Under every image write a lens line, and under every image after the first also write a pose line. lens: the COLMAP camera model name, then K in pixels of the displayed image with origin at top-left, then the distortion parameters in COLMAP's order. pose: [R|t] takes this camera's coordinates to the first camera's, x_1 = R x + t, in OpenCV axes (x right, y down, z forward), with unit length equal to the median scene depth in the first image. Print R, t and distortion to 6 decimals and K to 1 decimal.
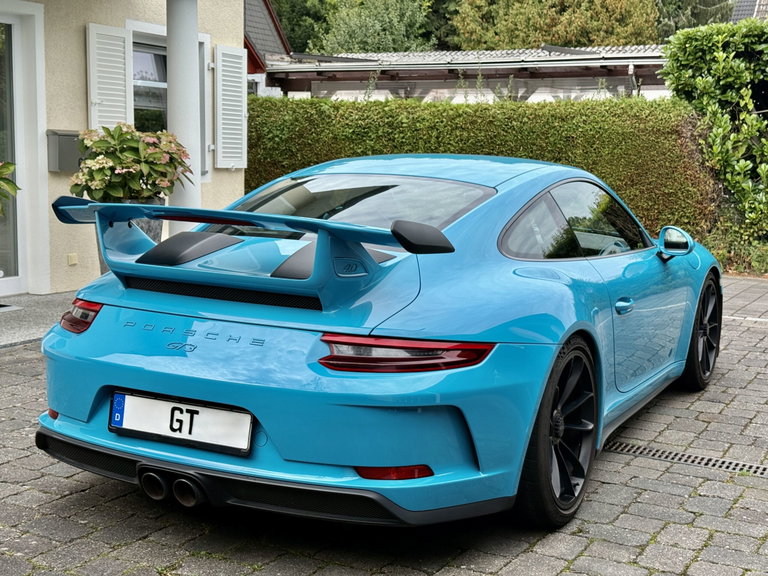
lens RADIAL K [[1067.5, 0, 384.0], [0, 1067.5, 288.0], [0, 0, 1]] dist [0.237266, -0.625912]
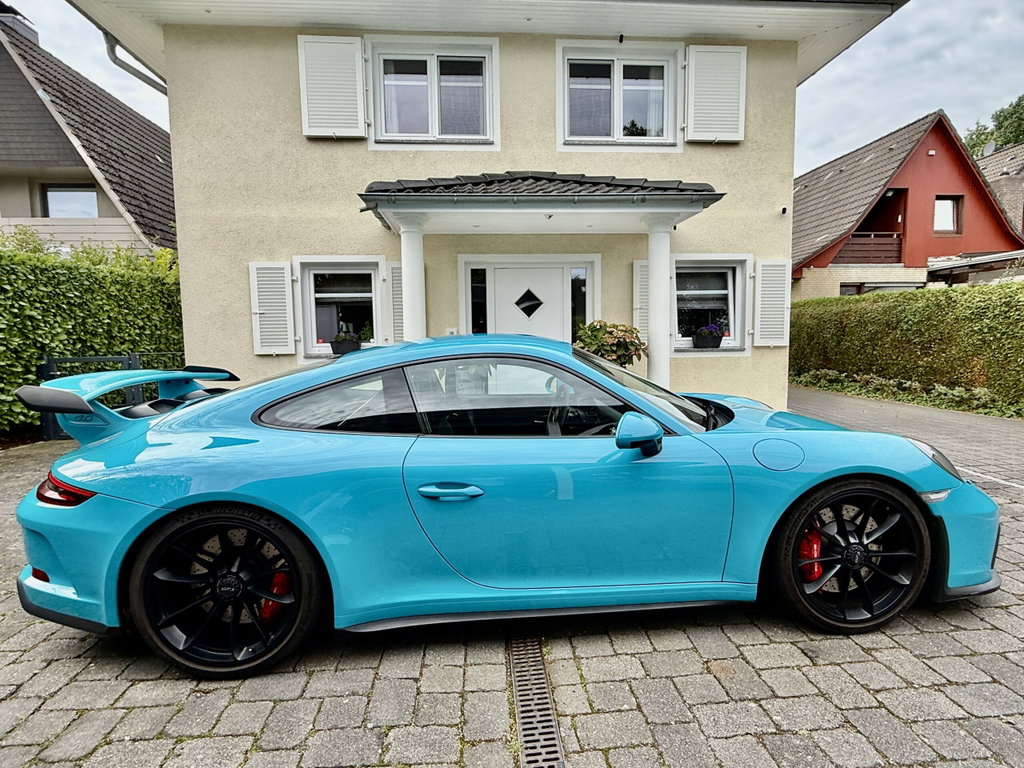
lens RADIAL K [[555.2, 0, 512.0], [0, 555.2, 384.0], [0, 0, 1]] dist [0.000103, -0.000329]
pose [[0.534348, 0.042507, -0.844195, 0.289358], [-0.081325, 0.996687, -0.001290, -0.035573], [0.841344, 0.069343, 0.536034, 0.348944]]
